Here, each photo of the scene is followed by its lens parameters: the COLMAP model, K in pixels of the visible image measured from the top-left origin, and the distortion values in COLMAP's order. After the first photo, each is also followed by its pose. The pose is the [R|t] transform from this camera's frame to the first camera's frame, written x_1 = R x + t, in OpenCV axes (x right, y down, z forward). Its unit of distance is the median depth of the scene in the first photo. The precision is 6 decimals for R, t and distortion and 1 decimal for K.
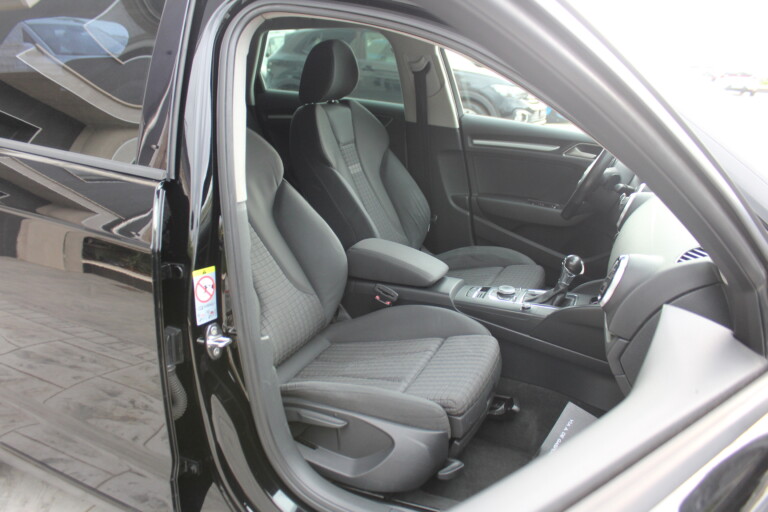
lens RADIAL K [[630.6, 0, 383.4], [0, 630.6, 256.1], [0, 0, 1]] dist [-0.159573, 0.133080]
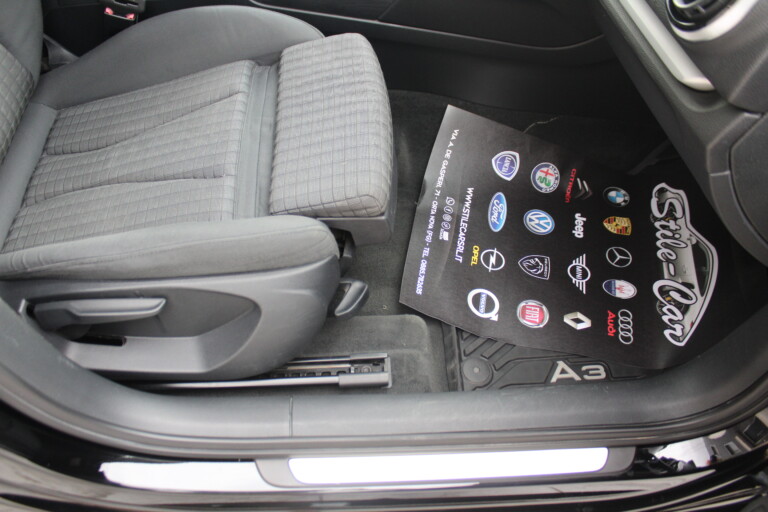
lens RADIAL K [[630.6, 0, 387.2], [0, 630.6, 252.5], [0, 0, 1]] dist [-0.159573, 0.133080]
pose [[0.892528, -0.349667, 0.284828, -0.019106], [0.128393, 0.802430, 0.582770, -0.050328], [-0.432330, -0.483569, 0.761086, 0.419842]]
